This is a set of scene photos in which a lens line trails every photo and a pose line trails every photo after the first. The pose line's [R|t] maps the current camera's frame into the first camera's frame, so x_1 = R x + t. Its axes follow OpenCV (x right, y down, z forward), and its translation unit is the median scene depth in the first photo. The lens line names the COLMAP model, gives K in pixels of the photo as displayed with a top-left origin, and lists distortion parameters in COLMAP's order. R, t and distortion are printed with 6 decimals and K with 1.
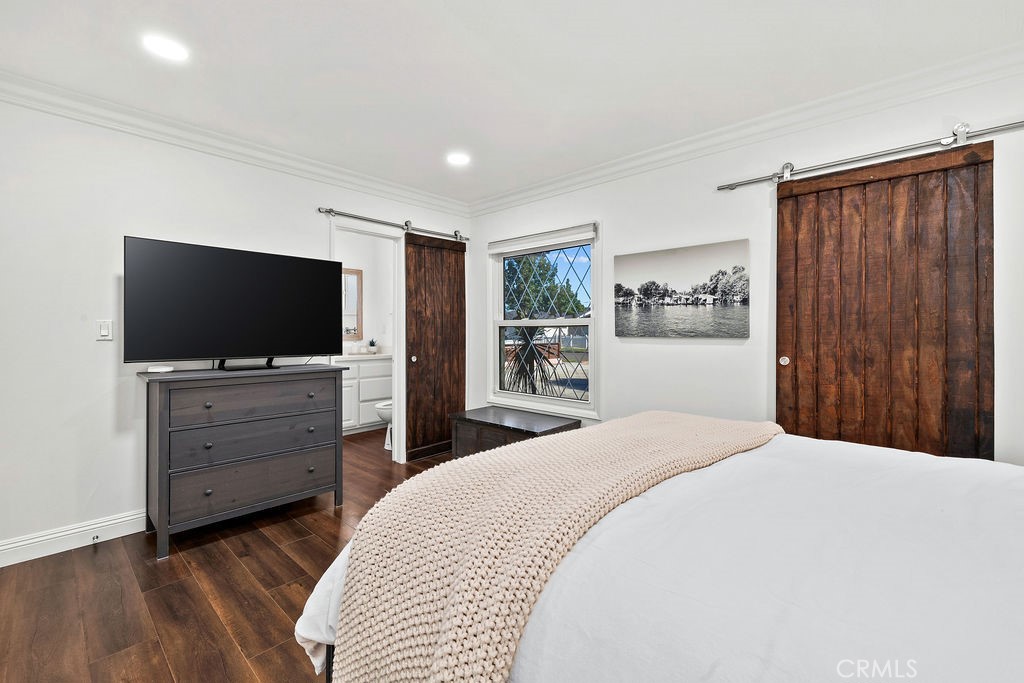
lens RADIAL K [[429.9, 0, 510.2], [0, 429.9, 336.6], [0, 0, 1]] dist [0.000231, 0.000150]
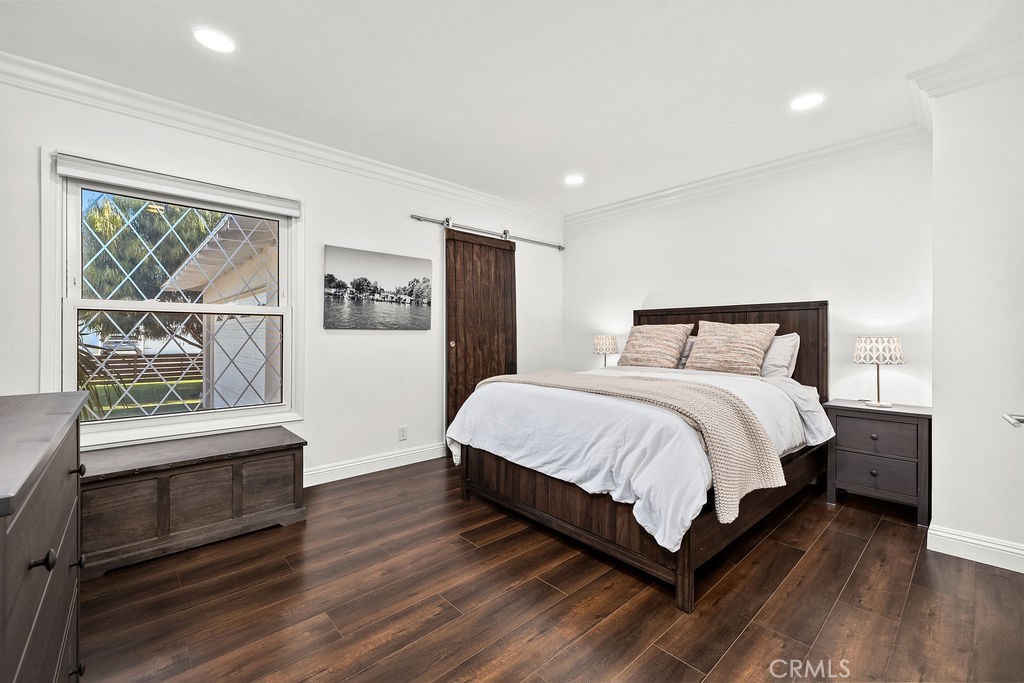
lens RADIAL K [[429.9, 0, 510.2], [0, 429.9, 336.6], [0, 0, 1]] dist [0.000231, 0.000150]
pose [[0.087405, -0.001198, 0.996172, -0.794817], [0.012755, 0.999919, 0.000083, 0.028219], [-0.996091, 0.012699, 0.087413, 0.583653]]
